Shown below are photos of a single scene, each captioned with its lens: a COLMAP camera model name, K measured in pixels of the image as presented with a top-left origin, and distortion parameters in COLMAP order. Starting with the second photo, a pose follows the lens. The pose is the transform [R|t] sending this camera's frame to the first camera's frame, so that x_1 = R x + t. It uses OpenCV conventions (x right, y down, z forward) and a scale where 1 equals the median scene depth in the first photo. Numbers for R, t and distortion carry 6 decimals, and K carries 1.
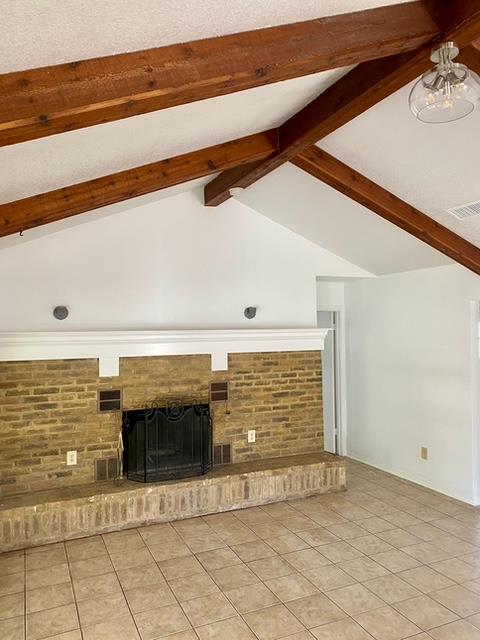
lens RADIAL K [[483.9, 0, 240.0], [0, 483.9, 320.0], [0, 0, 1]] dist [0.086220, -0.138364]
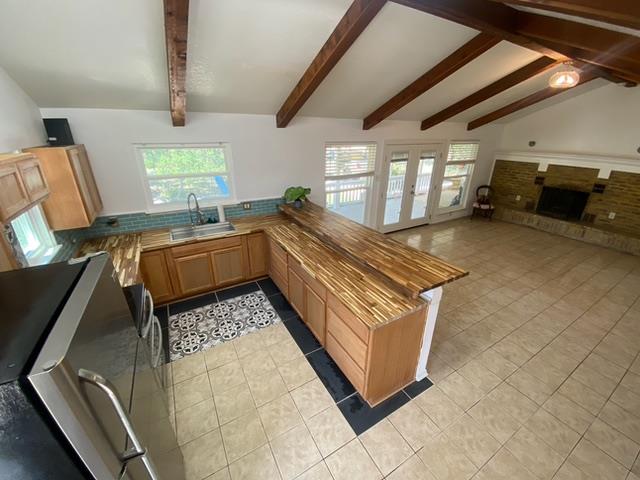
lens RADIAL K [[254.8, 0, 320.0], [0, 254.8, 240.0], [0, 0, 1]] dist [0.018010, -0.022188]
pose [[0.101157, 0.388204, -0.916005, 0.886799], [0.017617, 0.919884, 0.391794, -0.086987], [0.994714, -0.055770, 0.086213, -0.262776]]
